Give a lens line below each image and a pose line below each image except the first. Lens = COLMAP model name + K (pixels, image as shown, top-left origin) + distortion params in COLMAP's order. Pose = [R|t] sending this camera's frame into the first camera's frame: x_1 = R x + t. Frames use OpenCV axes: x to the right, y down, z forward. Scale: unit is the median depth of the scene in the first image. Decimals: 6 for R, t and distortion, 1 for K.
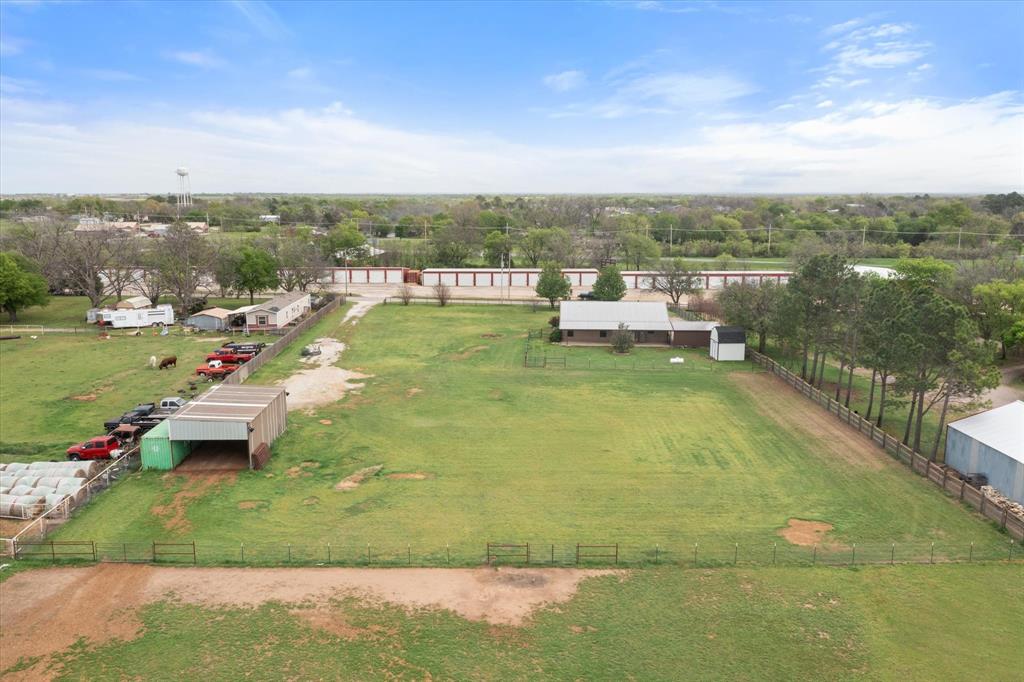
lens RADIAL K [[806.1, 0, 512.0], [0, 806.1, 341.0], [0, 0, 1]] dist [-0.005851, -0.002018]
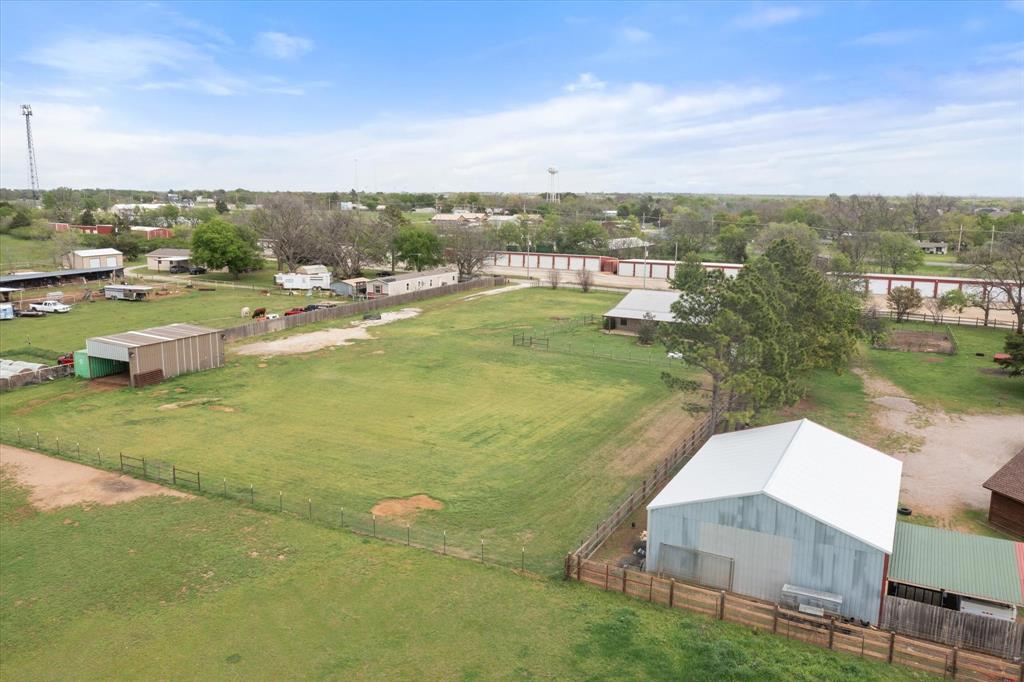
lens RADIAL K [[806.1, 0, 512.0], [0, 806.1, 341.0], [0, 0, 1]] dist [-0.005851, -0.002018]
pose [[0.878357, 0.092100, -0.469048, 0.739726], [-0.092601, 0.995459, 0.022055, 0.007924], [0.468950, 0.024062, 0.882897, 0.171165]]
